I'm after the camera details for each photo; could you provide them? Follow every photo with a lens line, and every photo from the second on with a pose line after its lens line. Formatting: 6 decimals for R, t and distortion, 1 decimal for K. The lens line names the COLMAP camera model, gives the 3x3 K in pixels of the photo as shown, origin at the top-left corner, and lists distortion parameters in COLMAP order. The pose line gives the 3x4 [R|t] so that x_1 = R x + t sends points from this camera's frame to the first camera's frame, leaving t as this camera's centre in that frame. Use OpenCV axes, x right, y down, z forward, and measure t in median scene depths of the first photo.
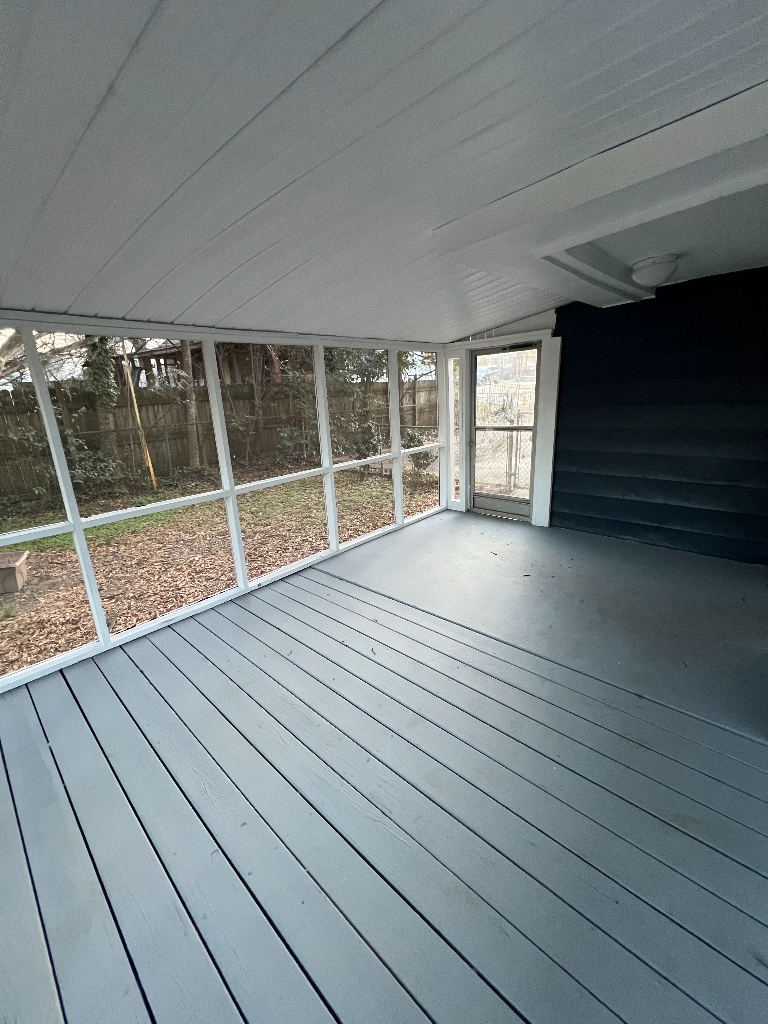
lens RADIAL K [[411.4, 0, 384.0], [0, 411.4, 512.0], [0, 0, 1]] dist [0.005952, -0.000092]
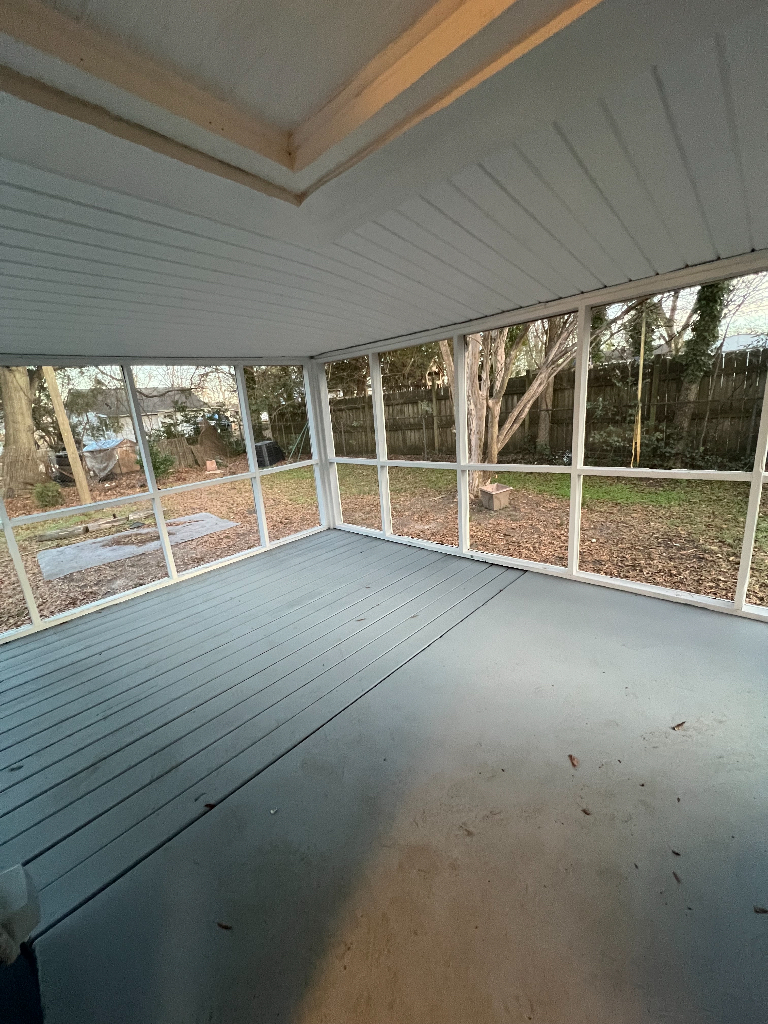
lens RADIAL K [[411.4, 0, 384.0], [0, 411.4, 512.0], [0, 0, 1]] dist [0.005952, -0.000092]
pose [[0.007678, 0.300522, -0.953744, 0.522540], [-0.206406, 0.933709, 0.292547, -0.153379], [0.978436, 0.194613, 0.069198, 0.480836]]
